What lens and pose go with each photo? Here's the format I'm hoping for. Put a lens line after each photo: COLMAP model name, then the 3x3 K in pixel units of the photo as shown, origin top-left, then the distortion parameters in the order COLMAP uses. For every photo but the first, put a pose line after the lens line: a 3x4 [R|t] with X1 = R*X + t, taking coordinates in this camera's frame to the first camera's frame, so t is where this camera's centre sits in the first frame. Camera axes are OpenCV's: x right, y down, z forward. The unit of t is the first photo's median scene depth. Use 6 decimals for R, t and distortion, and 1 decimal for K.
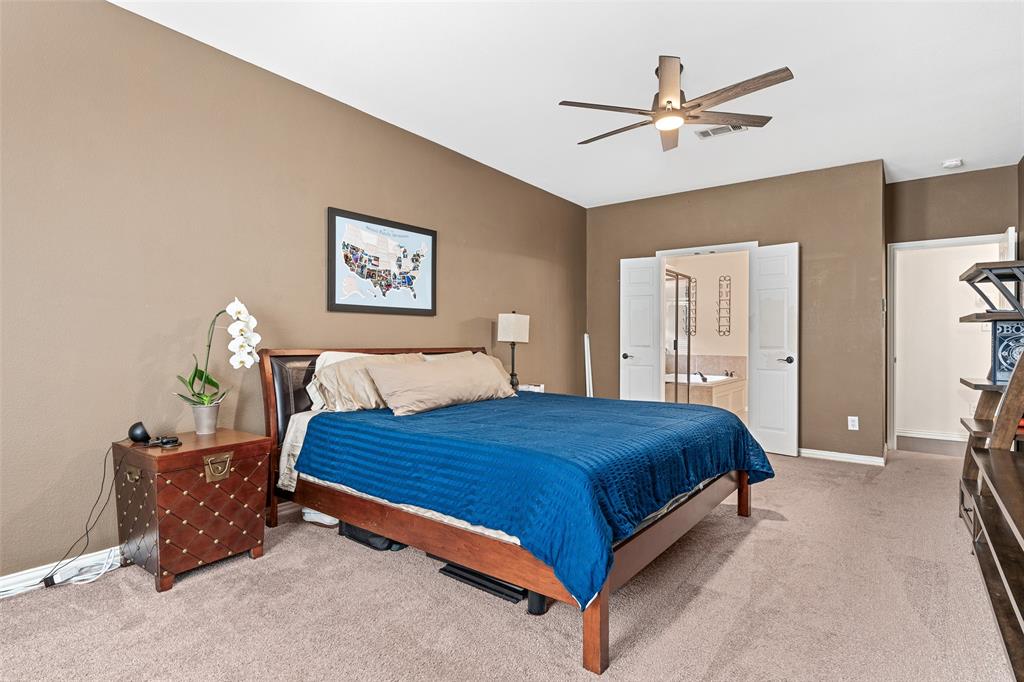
lens RADIAL K [[520.1, 0, 512.0], [0, 520.1, 341.0], [0, 0, 1]] dist [-0.001247, 0.001694]
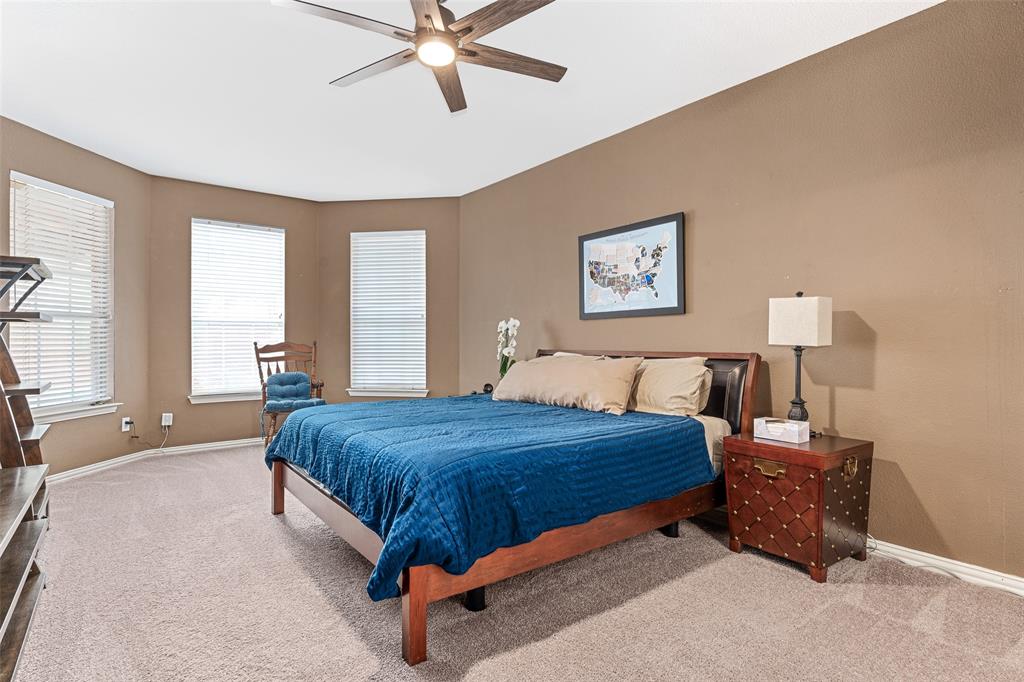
lens RADIAL K [[520.1, 0, 512.0], [0, 520.1, 341.0], [0, 0, 1]] dist [-0.001247, 0.001694]
pose [[-0.264100, -0.006093, -0.964476, 0.790138], [-0.001906, 0.999981, -0.005795, 0.000522], [0.964493, 0.000308, -0.264106, 1.038595]]
